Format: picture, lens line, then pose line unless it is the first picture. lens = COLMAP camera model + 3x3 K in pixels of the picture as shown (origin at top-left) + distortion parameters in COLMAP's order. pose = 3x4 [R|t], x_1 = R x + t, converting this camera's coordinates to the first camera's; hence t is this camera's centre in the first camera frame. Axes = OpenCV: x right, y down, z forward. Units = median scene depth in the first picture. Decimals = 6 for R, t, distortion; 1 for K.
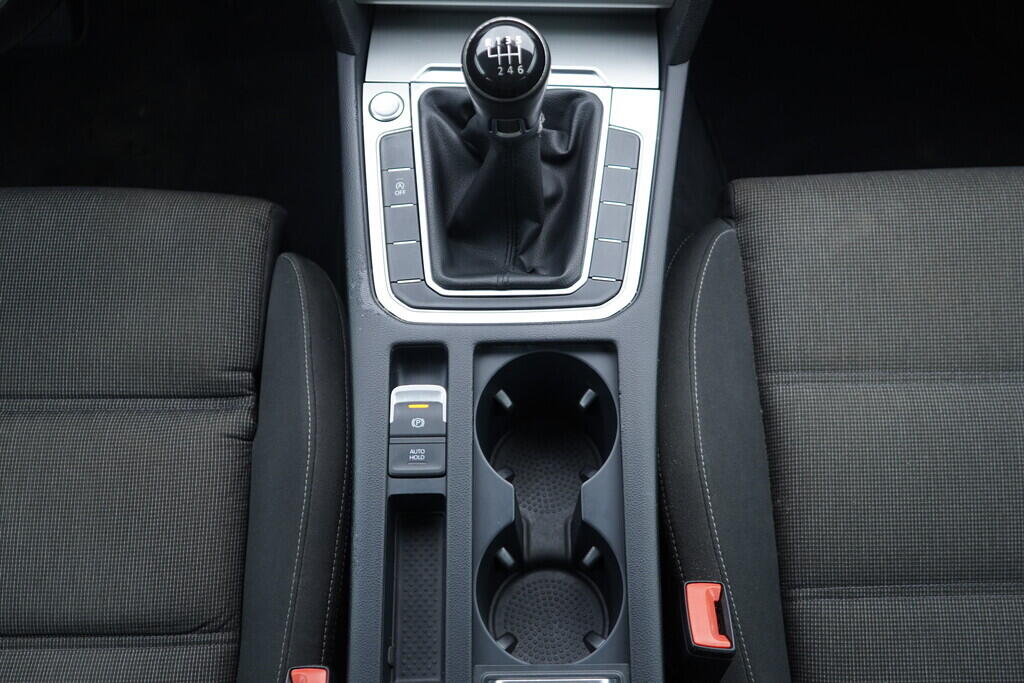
lens RADIAL K [[1088.0, 0, 528.8], [0, 1088.0, 341.8], [0, 0, 1]] dist [0.000925, 0.002292]
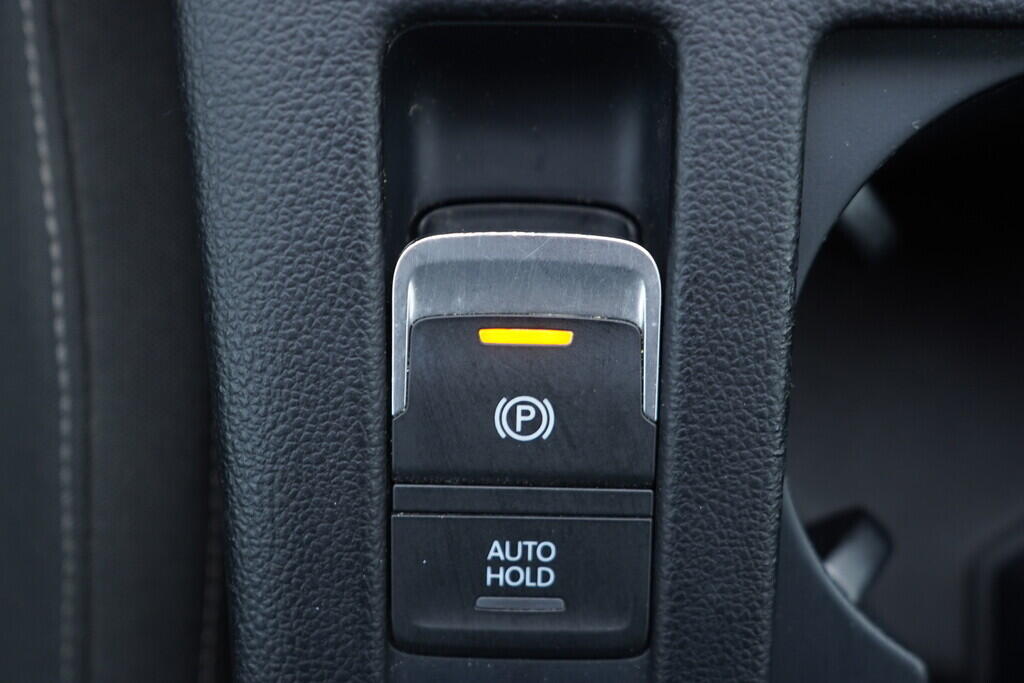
lens RADIAL K [[1088.0, 0, 528.8], [0, 1088.0, 341.8], [0, 0, 1]] dist [0.000925, 0.002292]
pose [[0.998181, 0.024648, 0.055011, -0.112944], [-0.048749, 0.866856, 0.496169, -0.043803], [-0.035457, -0.497948, 0.866481, 0.822862]]
